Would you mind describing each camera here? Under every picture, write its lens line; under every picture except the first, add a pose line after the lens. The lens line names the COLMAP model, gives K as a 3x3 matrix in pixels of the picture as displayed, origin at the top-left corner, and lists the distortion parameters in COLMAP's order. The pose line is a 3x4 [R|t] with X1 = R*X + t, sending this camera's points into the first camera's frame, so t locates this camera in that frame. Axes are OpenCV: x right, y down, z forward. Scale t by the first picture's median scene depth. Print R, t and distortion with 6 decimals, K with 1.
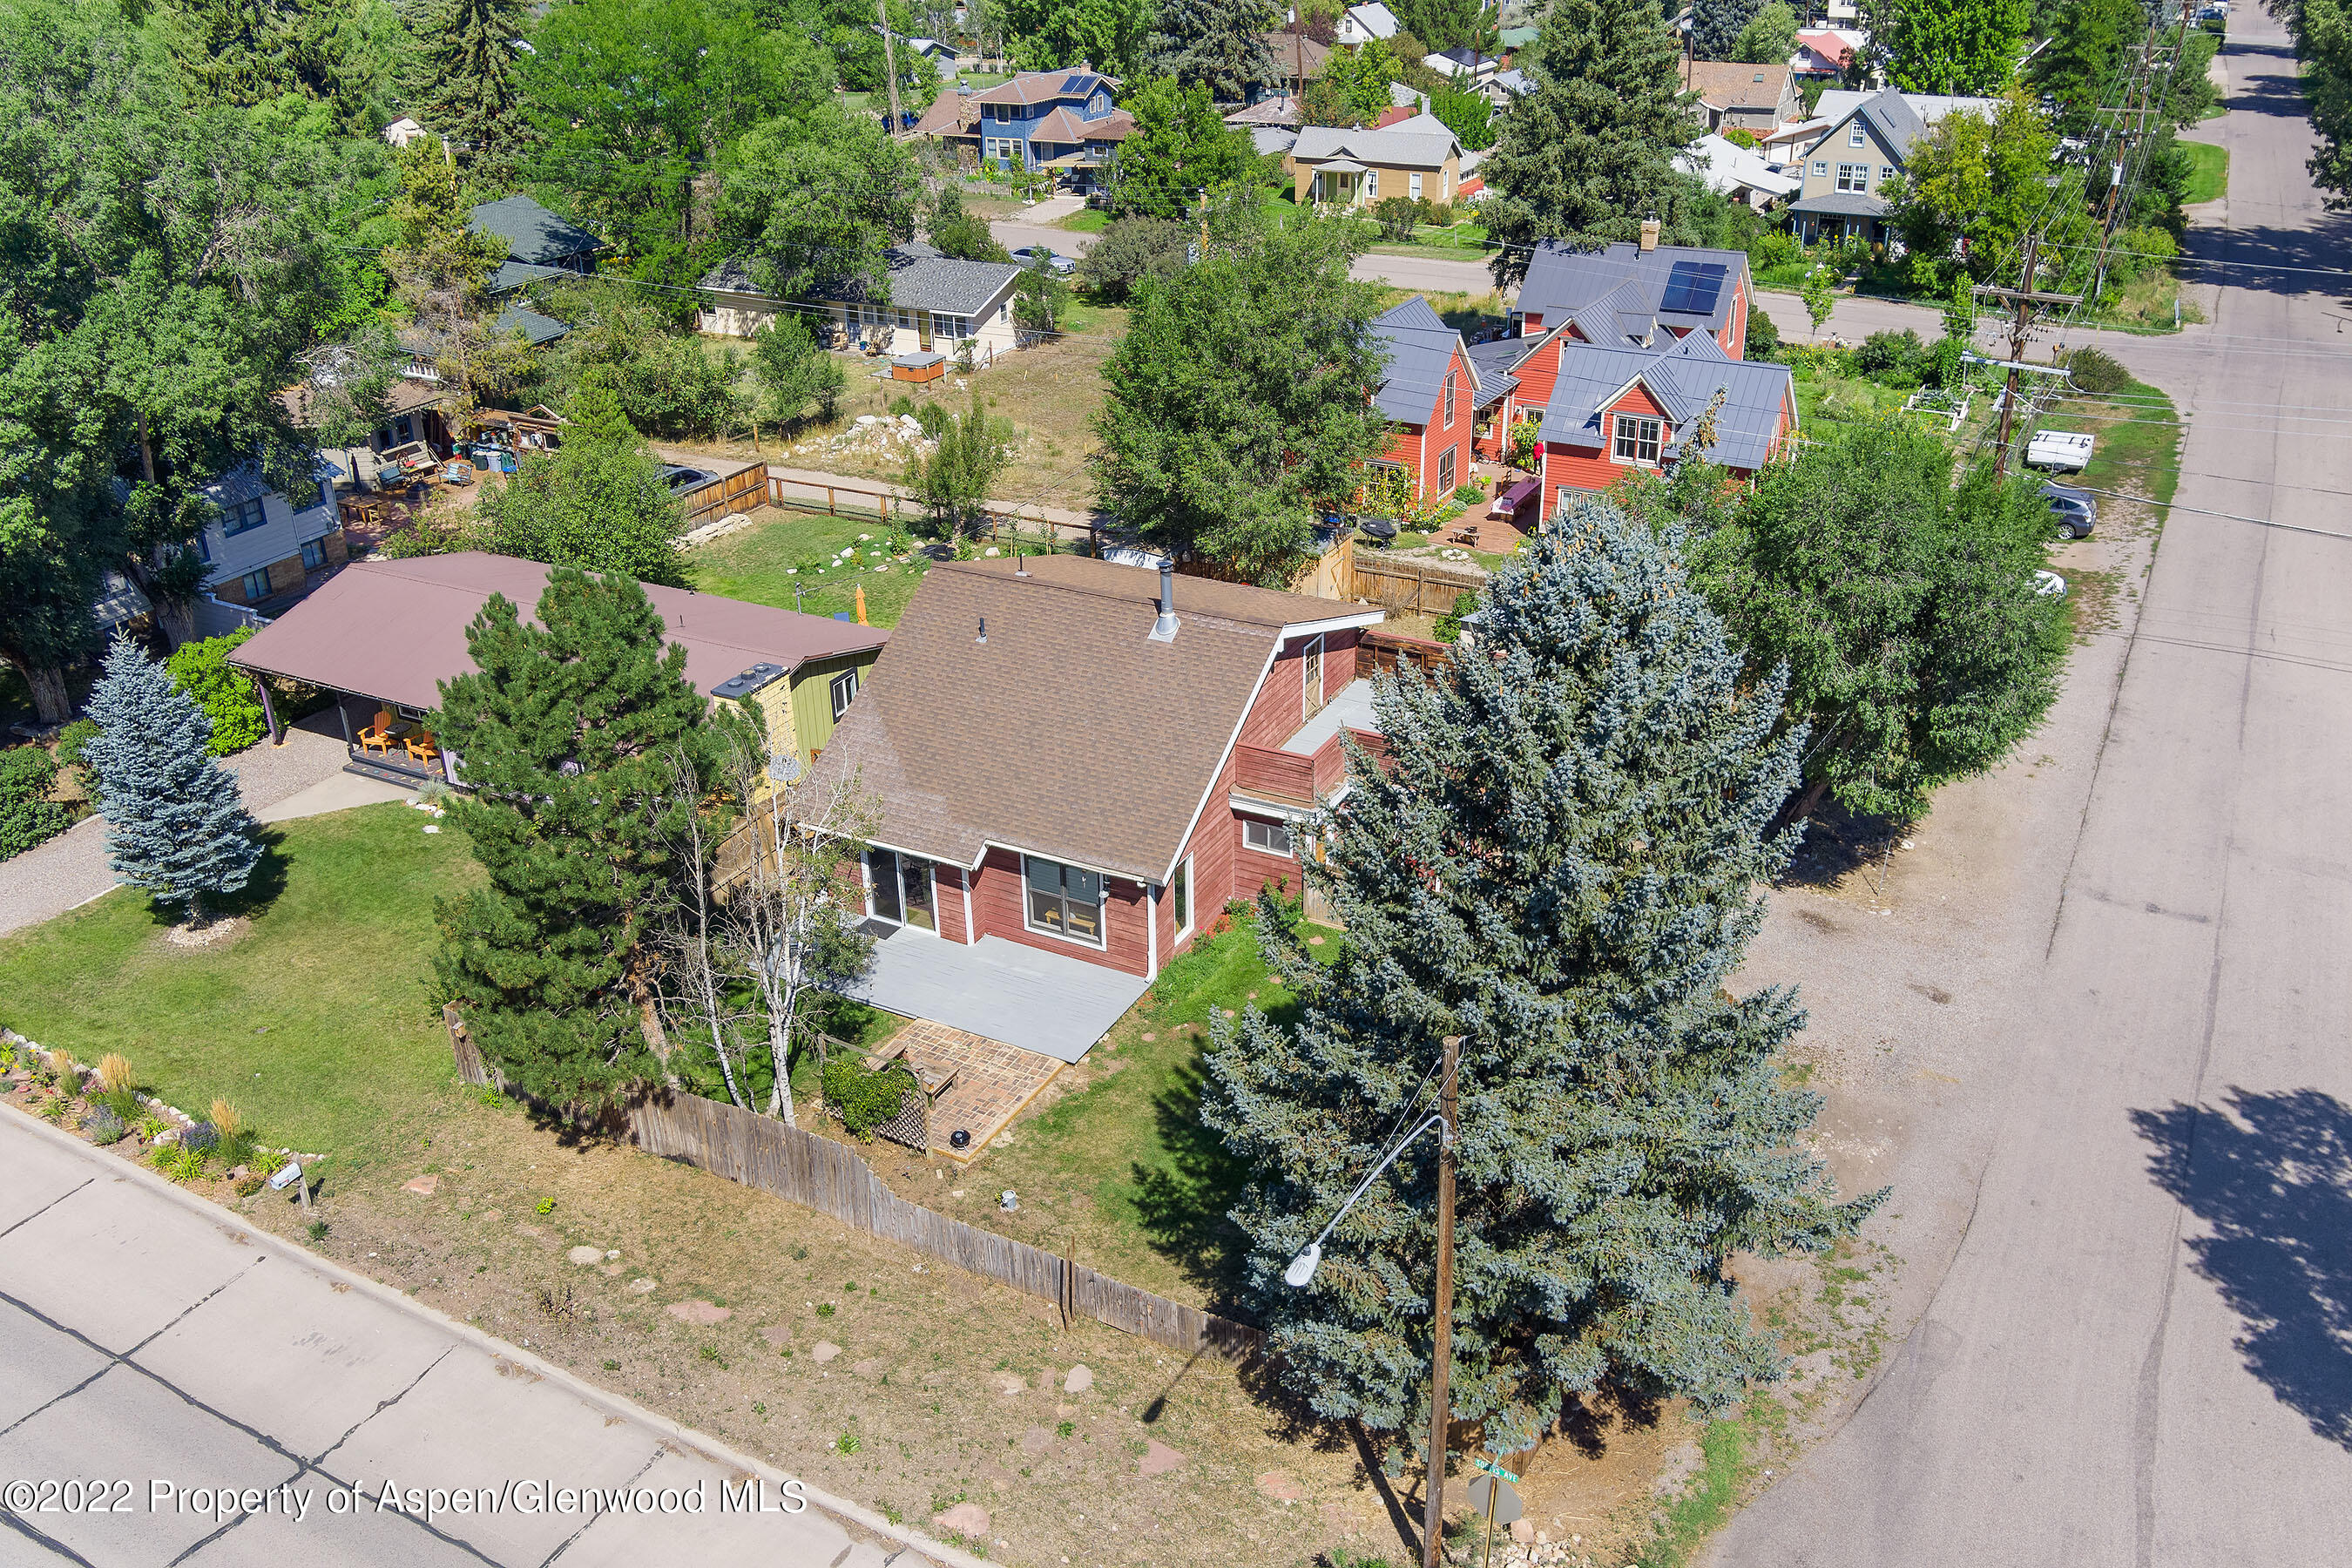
lens RADIAL K [[1920.2, 0, 1176.0], [0, 1920.2, 784.0], [0, 0, 1]] dist [-0.060767, 0.004958]
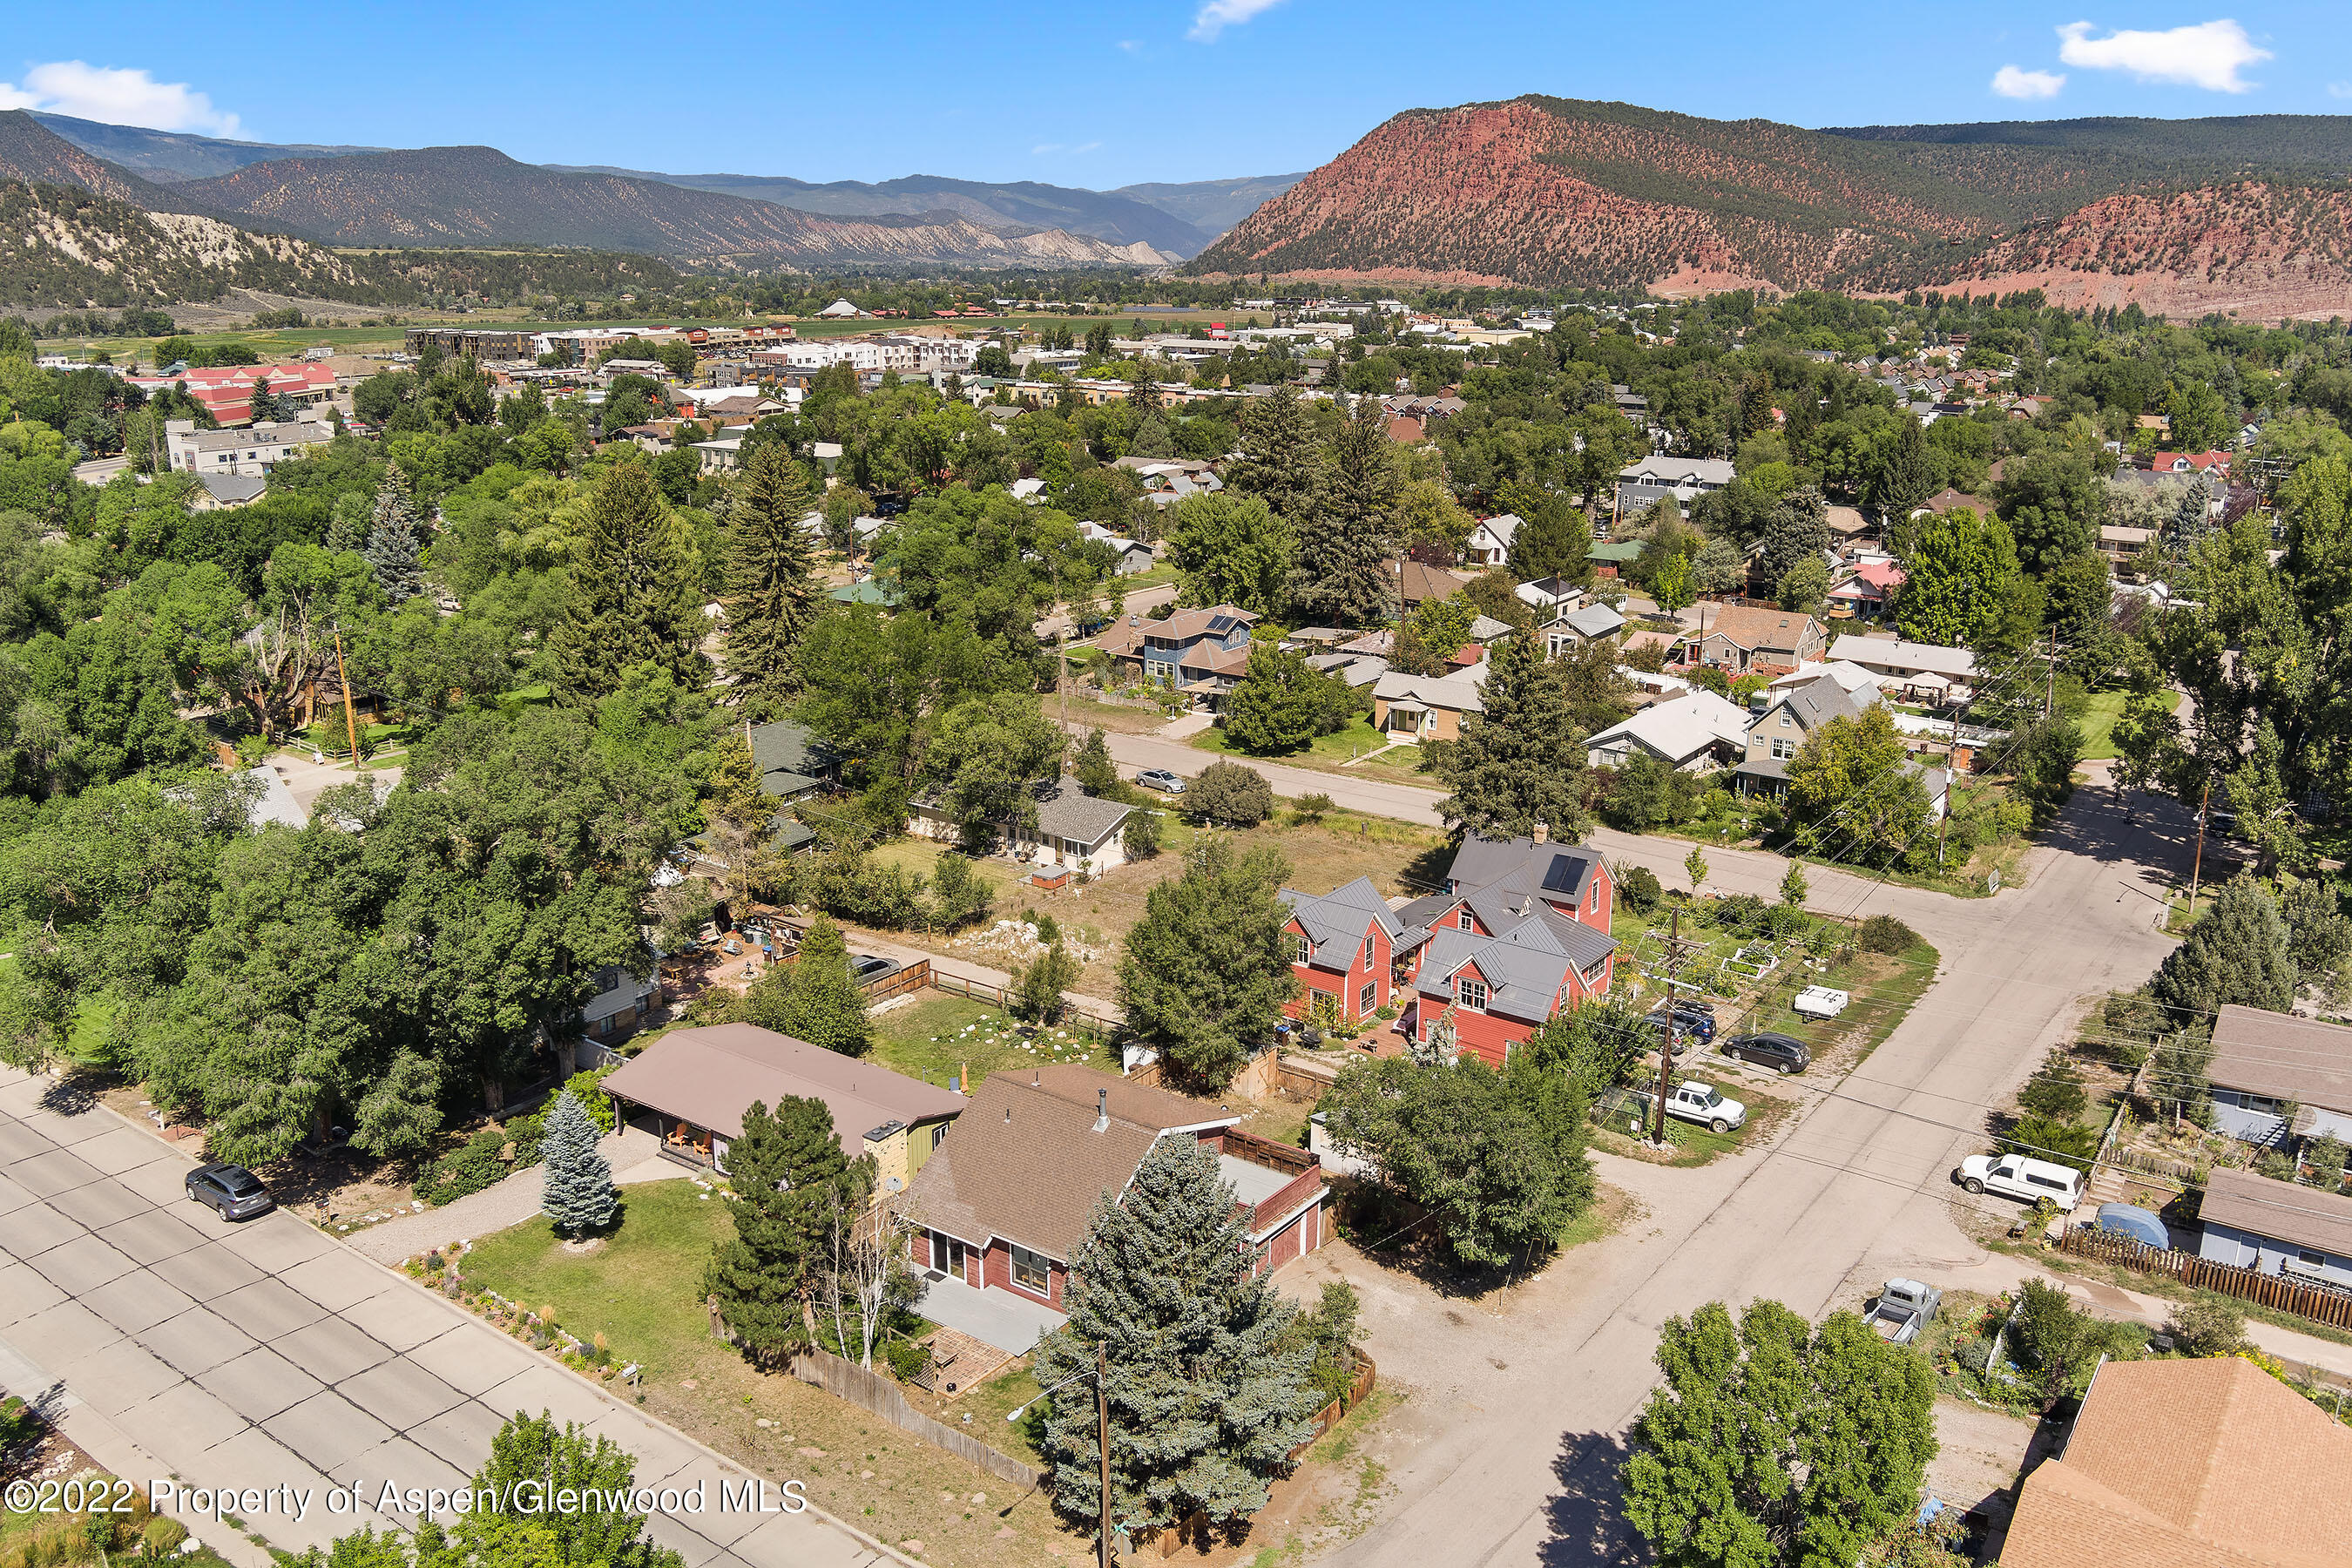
lens RADIAL K [[1884.8, 0, 1176.0], [0, 1884.8, 784.0], [0, 0, 1]] dist [-0.026604, -0.115413]
pose [[0.991577, 0.056970, -0.116312, 0.169507], [-0.077659, 0.980240, -0.181928, -0.051179], [0.103649, 0.189428, 0.976409, -0.548165]]
